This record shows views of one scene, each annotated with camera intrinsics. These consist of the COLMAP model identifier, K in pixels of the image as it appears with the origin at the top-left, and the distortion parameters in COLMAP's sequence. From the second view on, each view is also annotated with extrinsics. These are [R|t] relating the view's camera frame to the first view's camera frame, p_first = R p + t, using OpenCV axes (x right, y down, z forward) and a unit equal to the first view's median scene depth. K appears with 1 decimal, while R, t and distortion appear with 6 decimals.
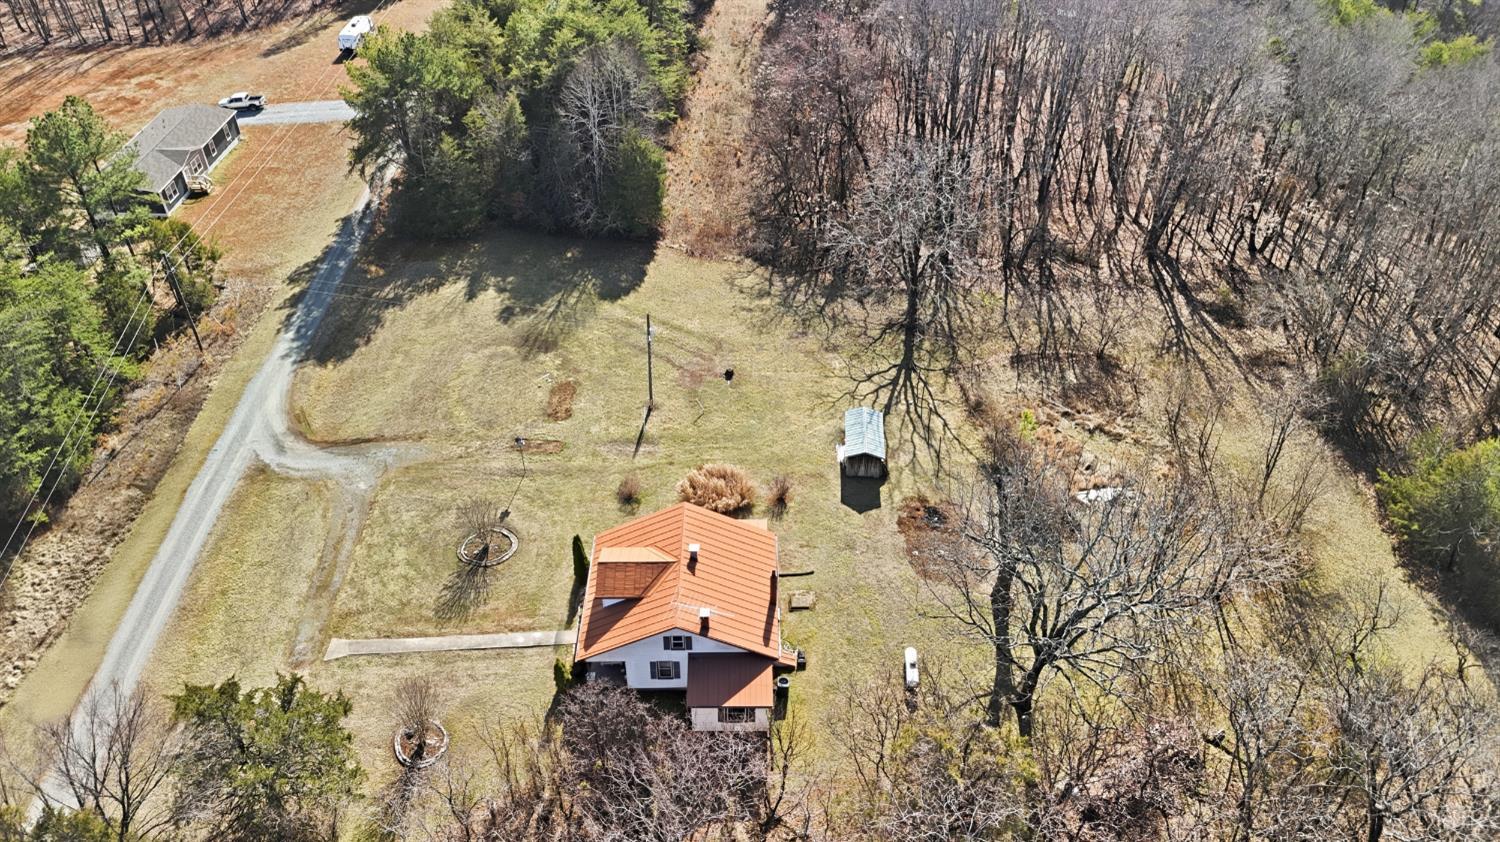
lens RADIAL K [[1134.4, 0, 741.8], [0, 1134.4, 383.4], [0, 0, 1]] dist [0.051495, -0.009360]
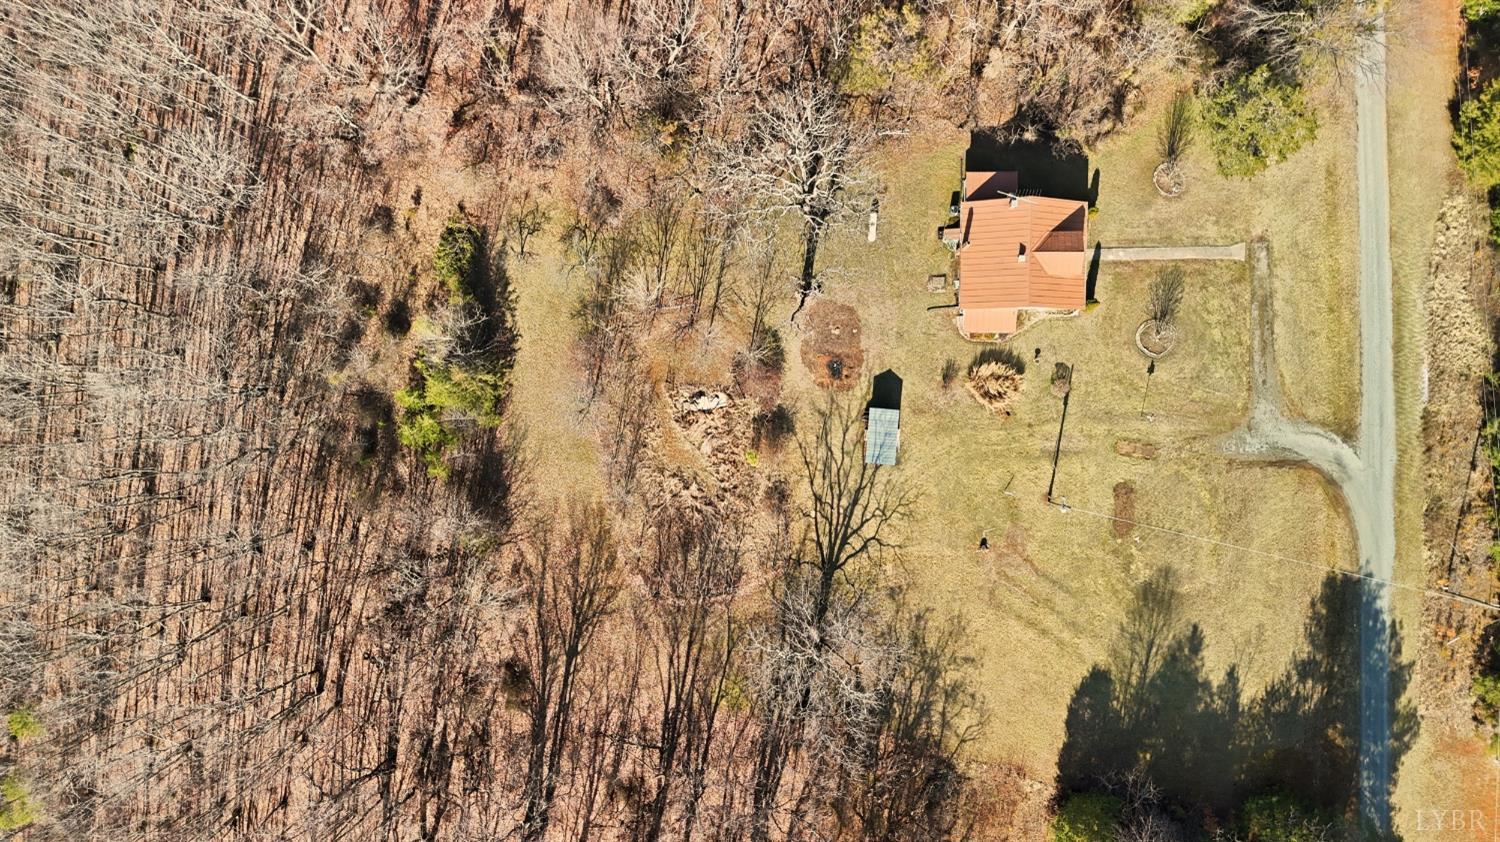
lens RADIAL K [[1134.4, 0, 741.8], [0, 1134.4, 383.4], [0, 0, 1]] dist [0.051495, -0.009360]
pose [[-0.999805, -0.010130, 0.016927, 0.227630], [0.019656, -0.584008, 0.811510, -0.890717], [0.001665, 0.811685, 0.584094, 0.172810]]
